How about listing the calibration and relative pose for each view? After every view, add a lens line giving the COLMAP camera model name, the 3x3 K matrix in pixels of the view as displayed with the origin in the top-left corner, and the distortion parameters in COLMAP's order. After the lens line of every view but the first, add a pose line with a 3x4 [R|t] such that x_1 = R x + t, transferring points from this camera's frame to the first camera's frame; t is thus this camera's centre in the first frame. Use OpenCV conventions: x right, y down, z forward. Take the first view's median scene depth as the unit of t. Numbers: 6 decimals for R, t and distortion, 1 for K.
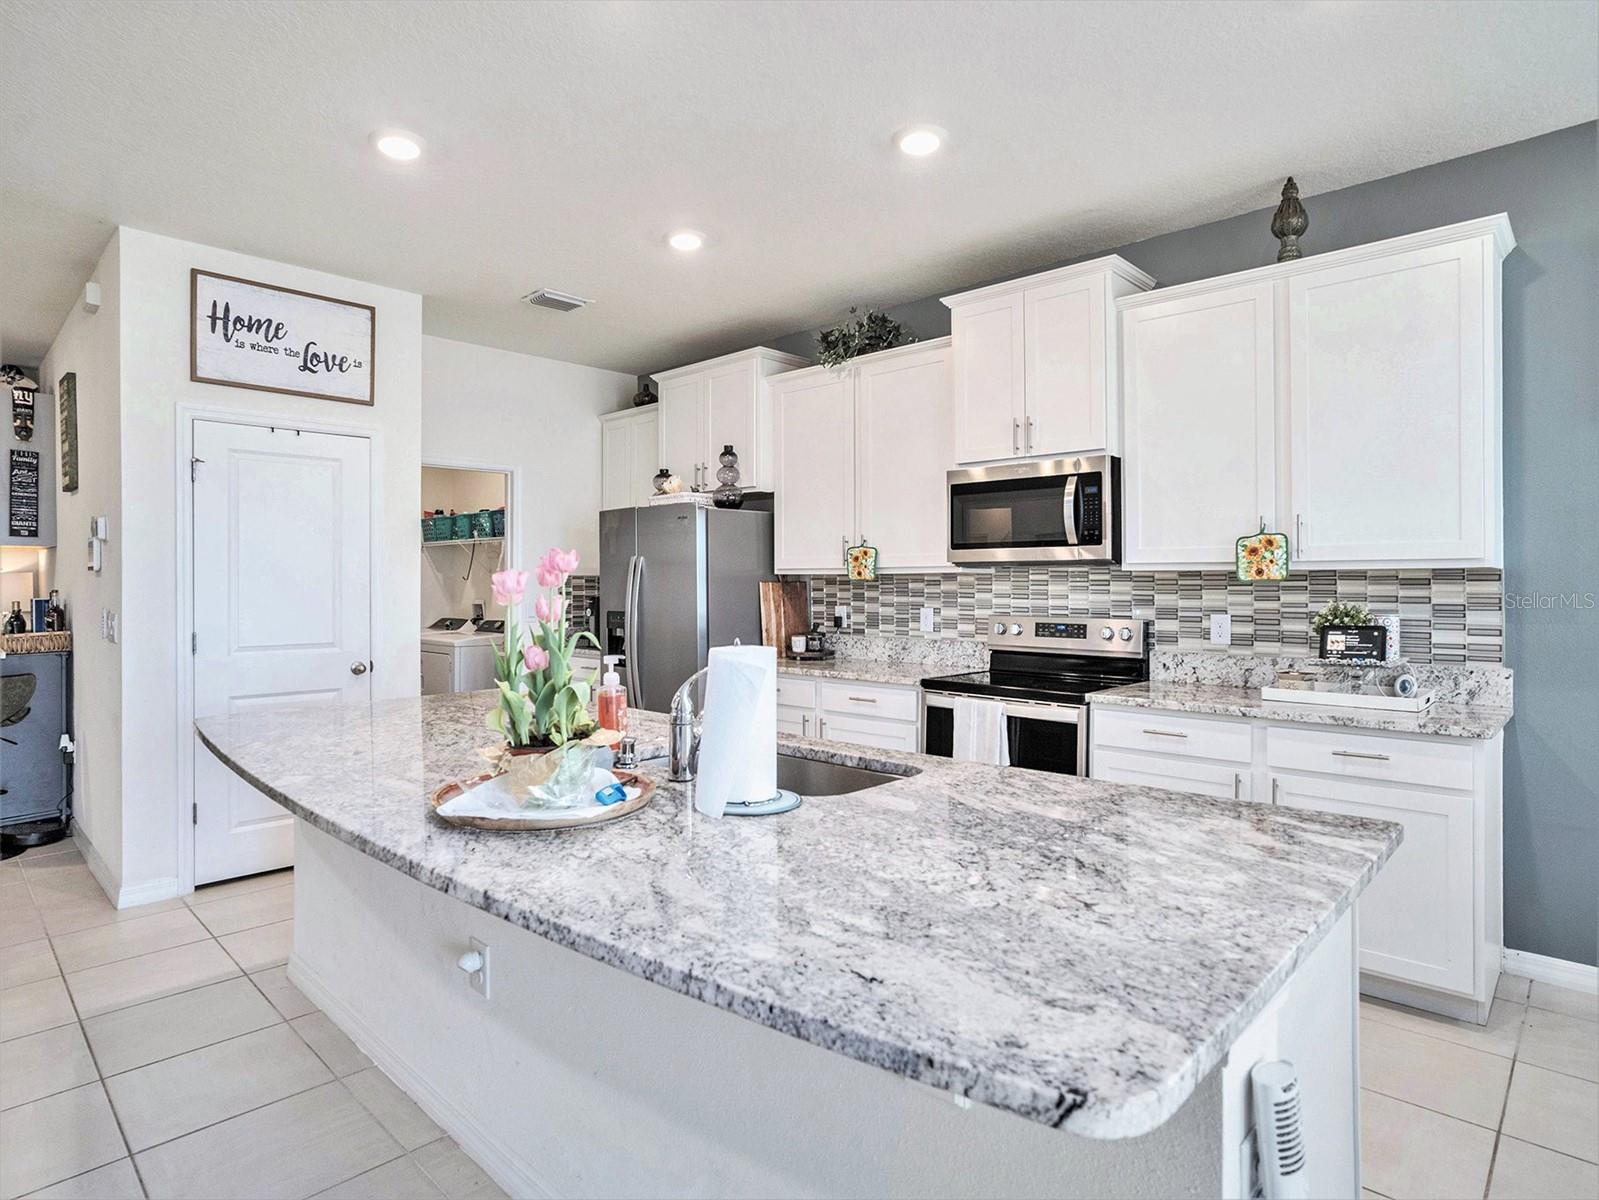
lens RADIAL K [[913.0, 0, 758.5], [0, 913.0, 577.8], [0, 0, 1]] dist [0.000833, 0.000775]
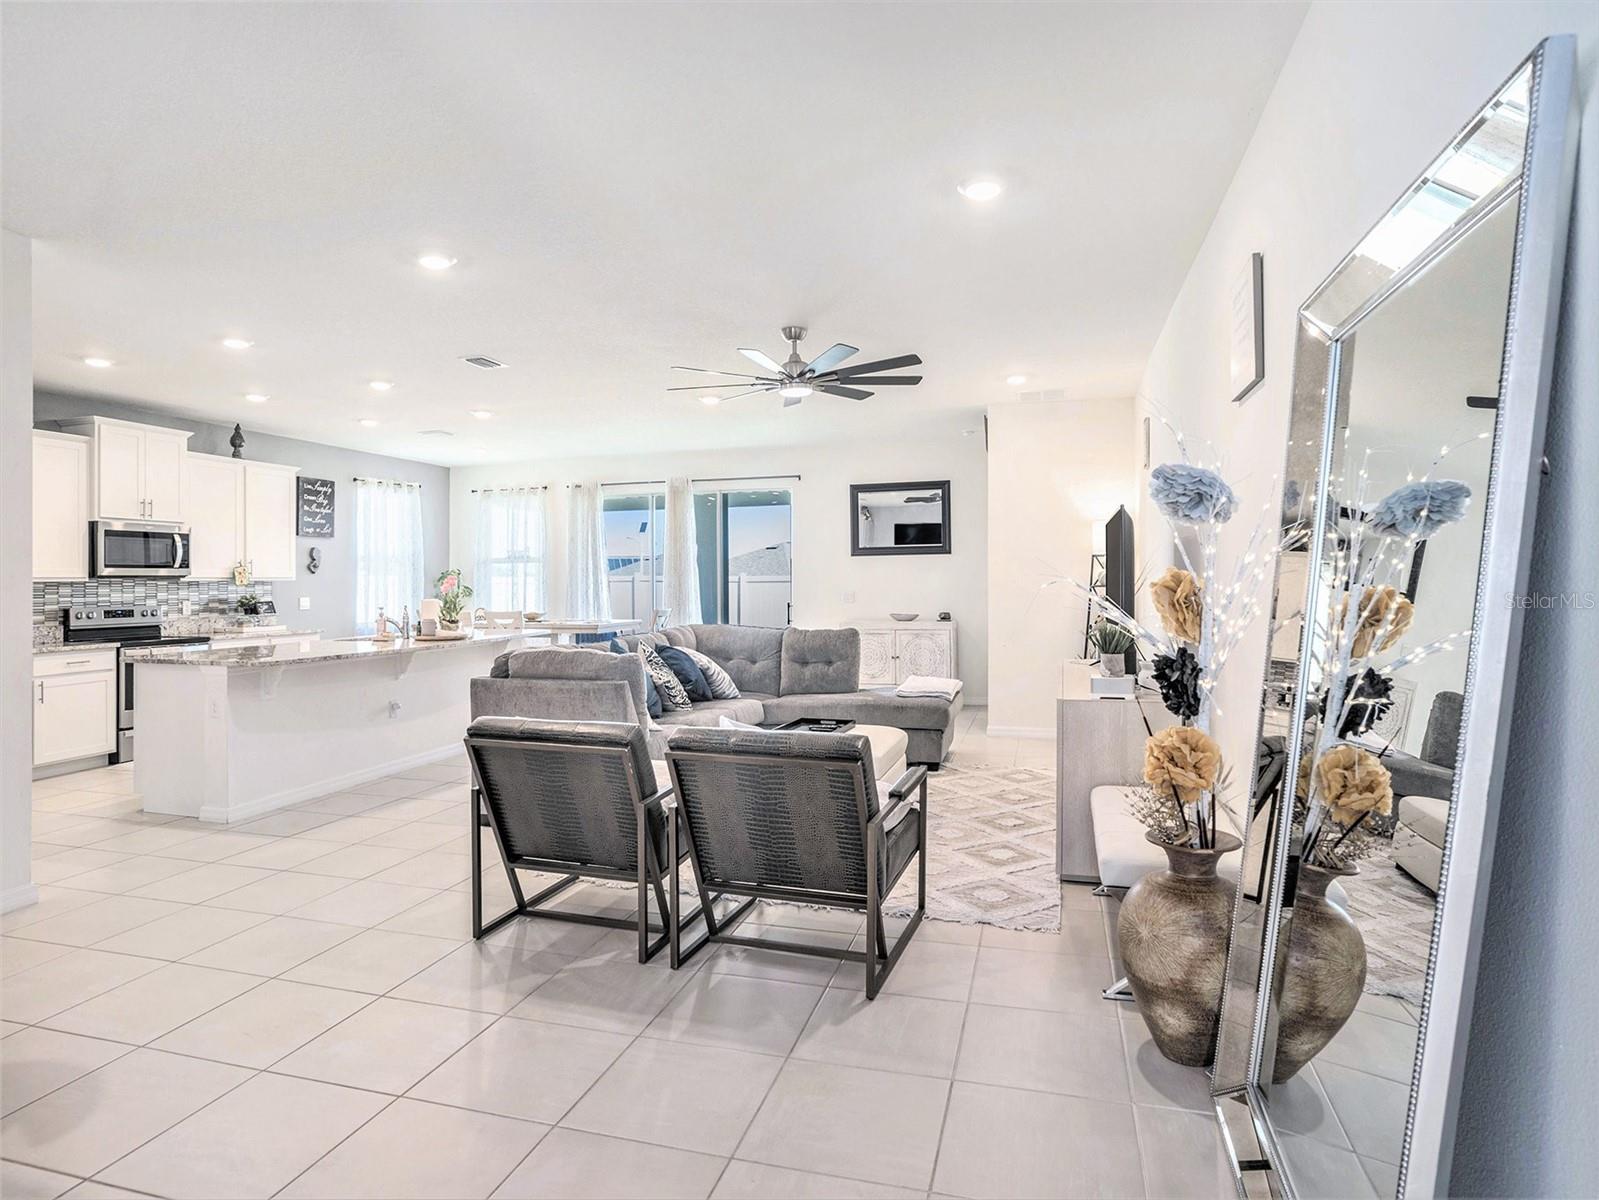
lens RADIAL K [[898.4, 0, 799.5], [0, 898.4, 600.0], [0, 0, 1]] dist [-0.056201, 0.000886]
pose [[-0.498979, -0.014973, 0.866485, -1.637081], [0.002058, 0.999827, 0.018462, 0.001435], [-0.866612, 0.010995, -0.498862, 0.625603]]
